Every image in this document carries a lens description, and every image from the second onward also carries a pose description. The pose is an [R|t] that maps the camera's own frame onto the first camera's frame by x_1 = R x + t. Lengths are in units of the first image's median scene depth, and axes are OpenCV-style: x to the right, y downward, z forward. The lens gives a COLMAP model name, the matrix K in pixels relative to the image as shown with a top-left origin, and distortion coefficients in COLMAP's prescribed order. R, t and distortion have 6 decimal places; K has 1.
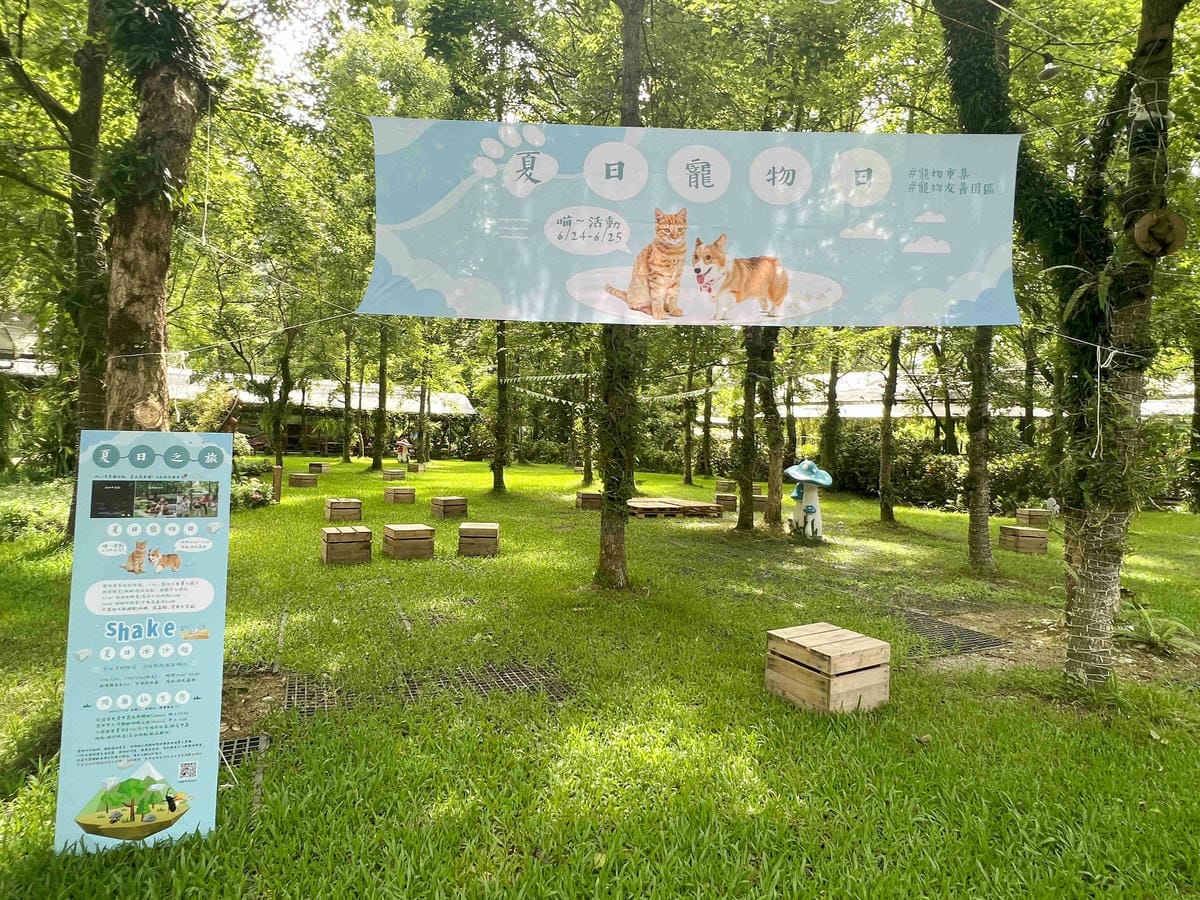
lens RADIAL K [[668.3, 0, 599.7], [0, 668.3, 448.6], [0, 0, 1]] dist [-0.002719, -0.000264]
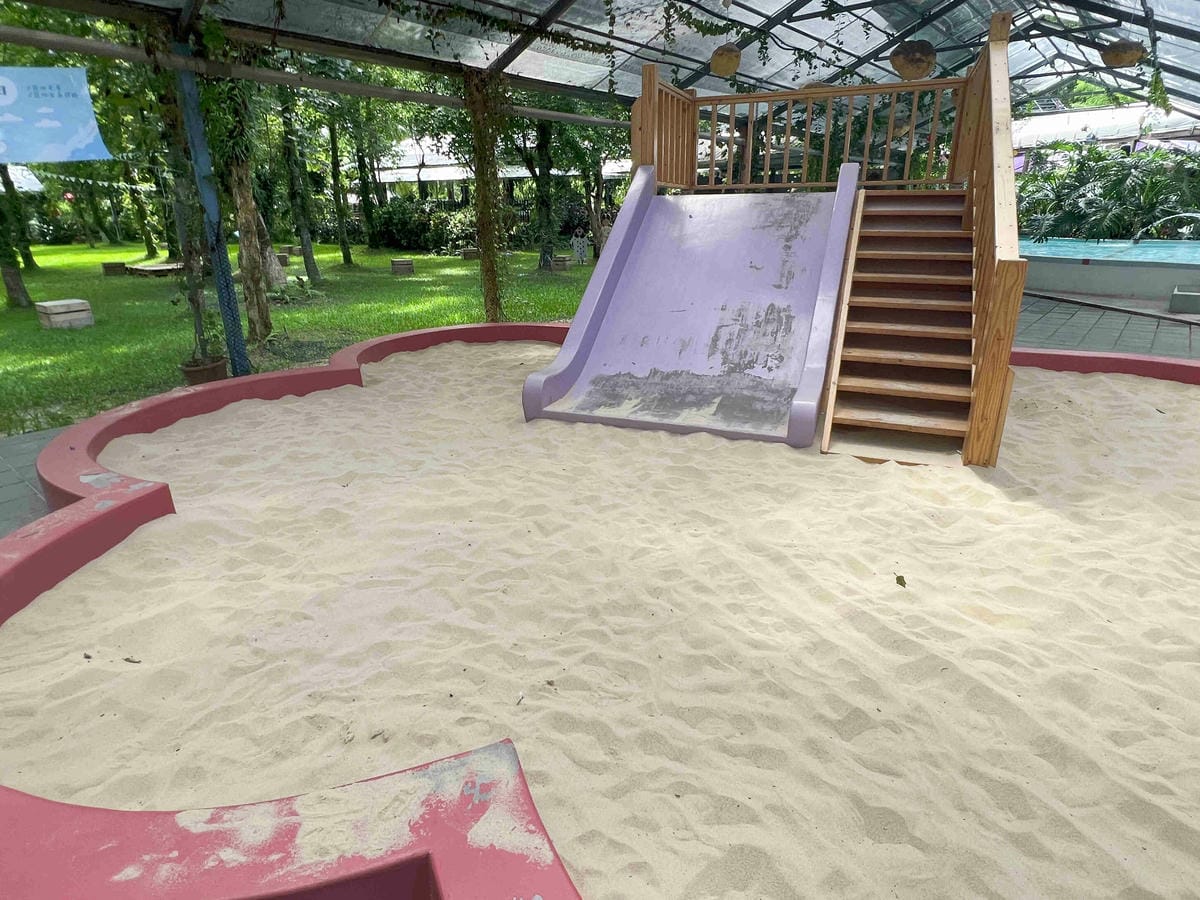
lens RADIAL K [[668.3, 0, 600.4], [0, 668.3, 453.3], [0, 0, 1]] dist [-0.002719, -0.000264]
pose [[0.917997, -0.186471, 0.350014, 1.206845], [0.056901, 0.935364, 0.349080, 0.062573], [-0.392484, -0.300538, 0.869272, -2.046963]]
